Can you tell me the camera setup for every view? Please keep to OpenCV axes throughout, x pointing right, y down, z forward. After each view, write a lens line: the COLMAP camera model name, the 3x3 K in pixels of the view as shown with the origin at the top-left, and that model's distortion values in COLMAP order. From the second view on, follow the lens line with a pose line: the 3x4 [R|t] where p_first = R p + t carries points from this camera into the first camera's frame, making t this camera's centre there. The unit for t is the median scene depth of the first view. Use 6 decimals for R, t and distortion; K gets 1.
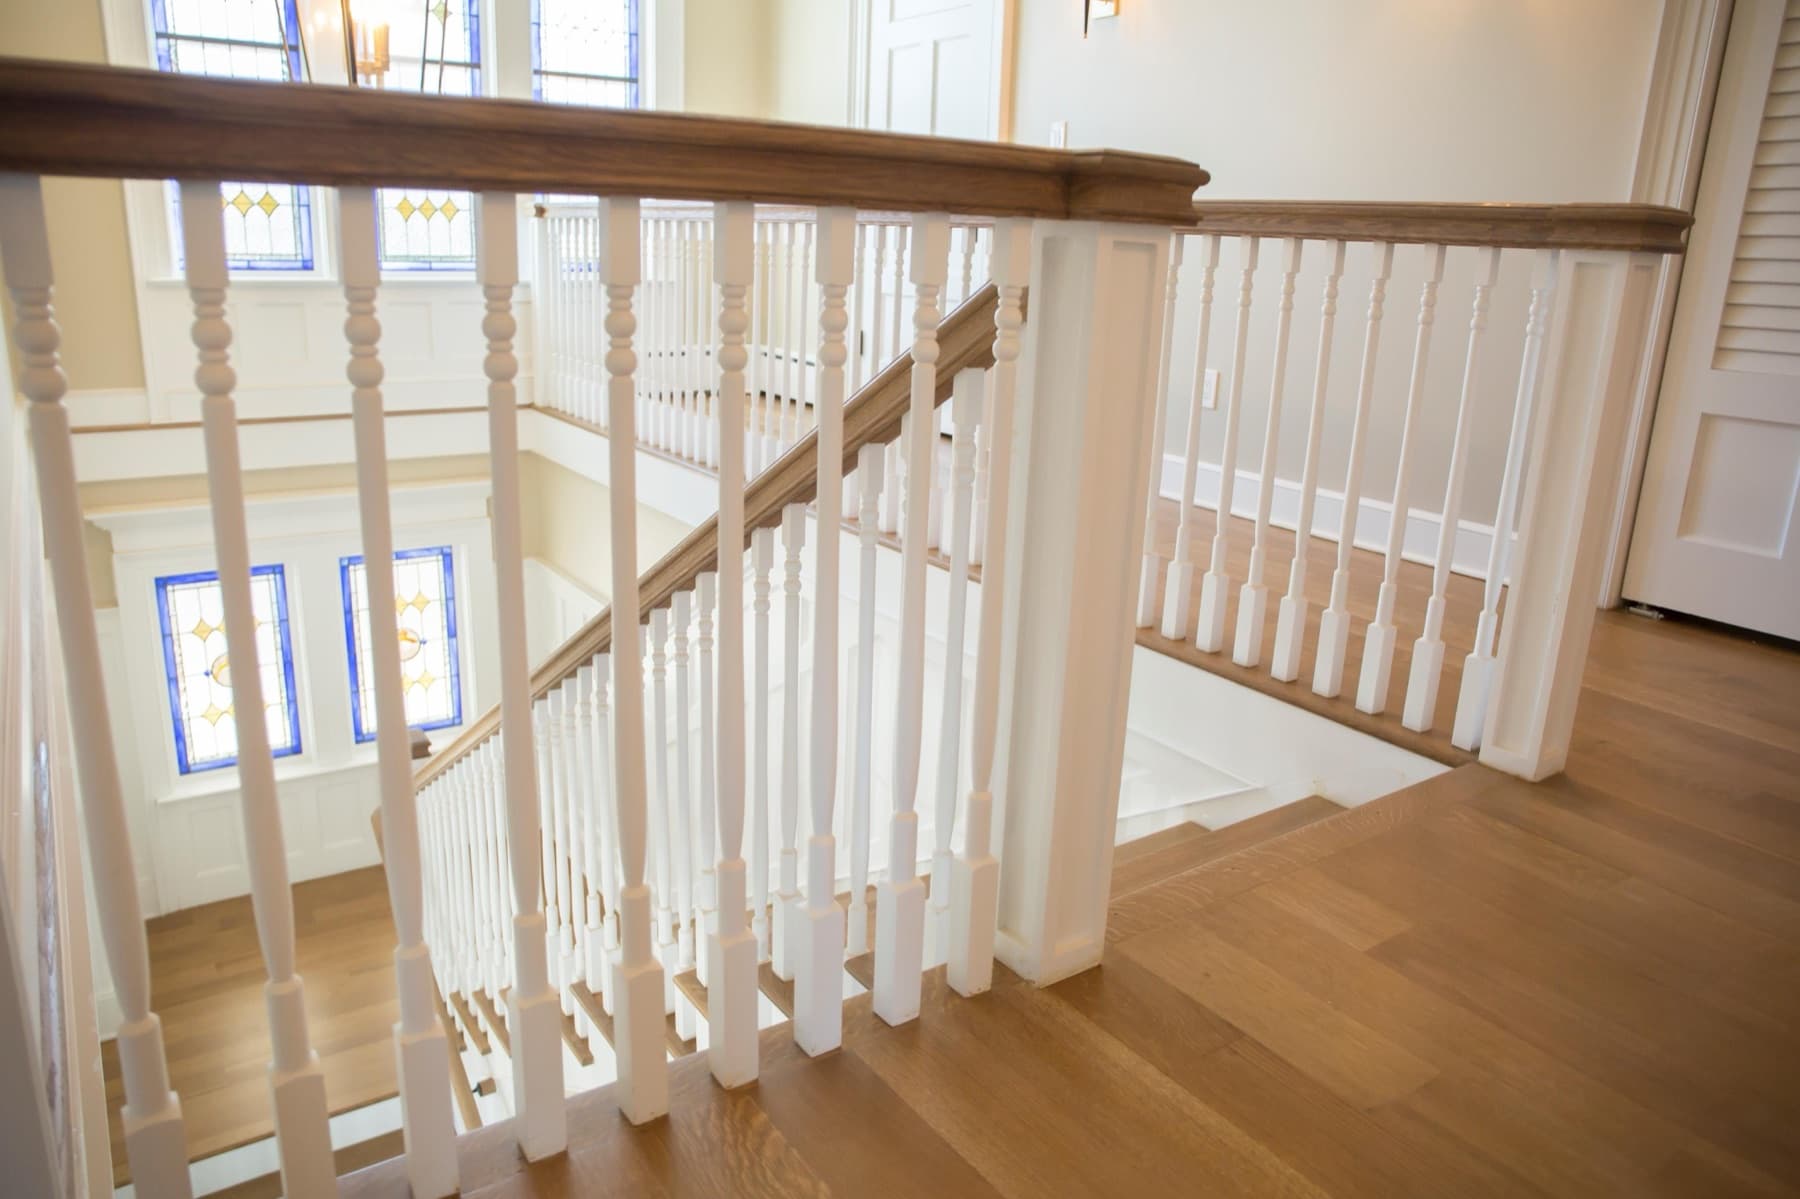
lens RADIAL K [[1238.4, 0, 900.0], [0, 1238.4, 599.5], [0, 0, 1]] dist [-0.104665, 0.092378]
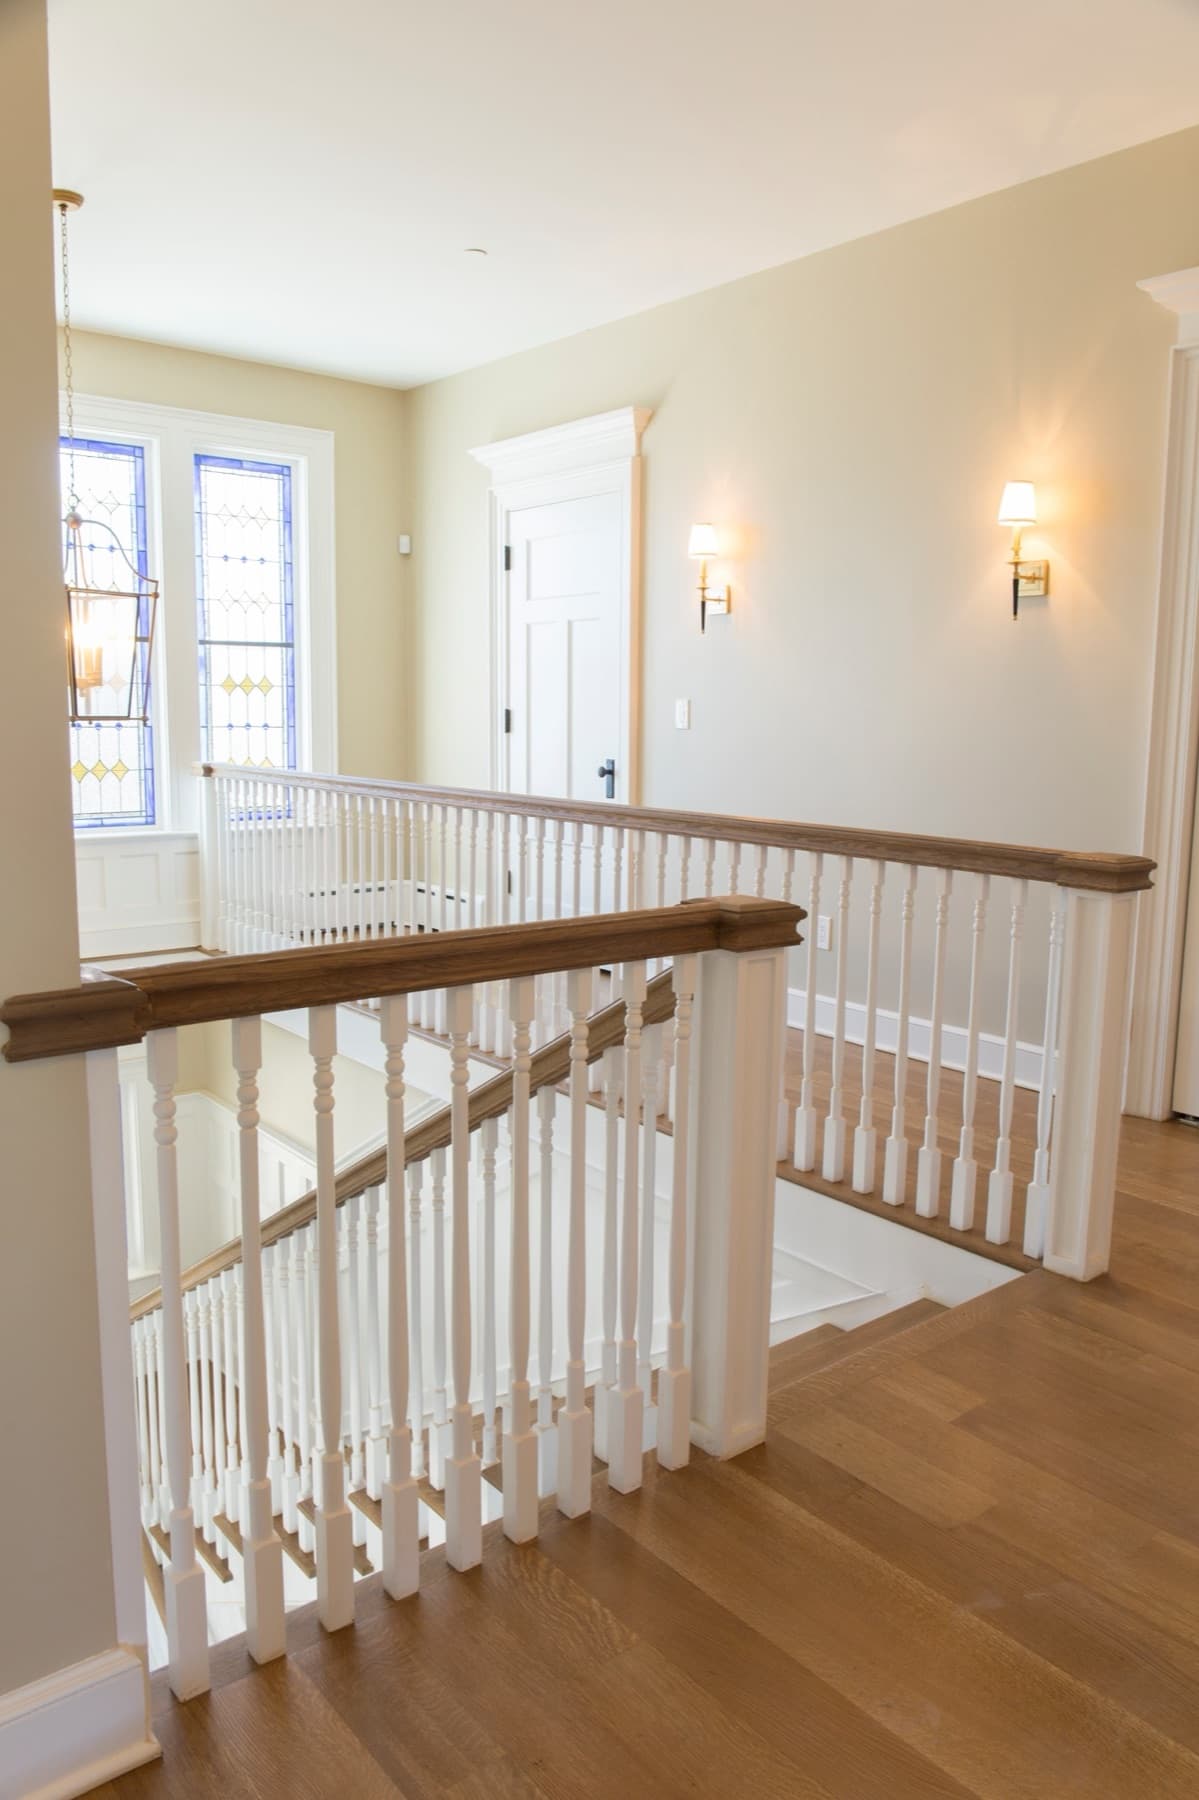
lens RADIAL K [[1314.2, 0, 616.1], [0, 1314.2, 904.8], [0, 0, 1]] dist [-0.040004, 0.000253]
pose [[0.996324, -0.033662, 0.078772, -0.072432], [0.043478, 0.991023, -0.126421, -0.092325], [-0.073809, 0.129381, 0.988844, -0.386322]]
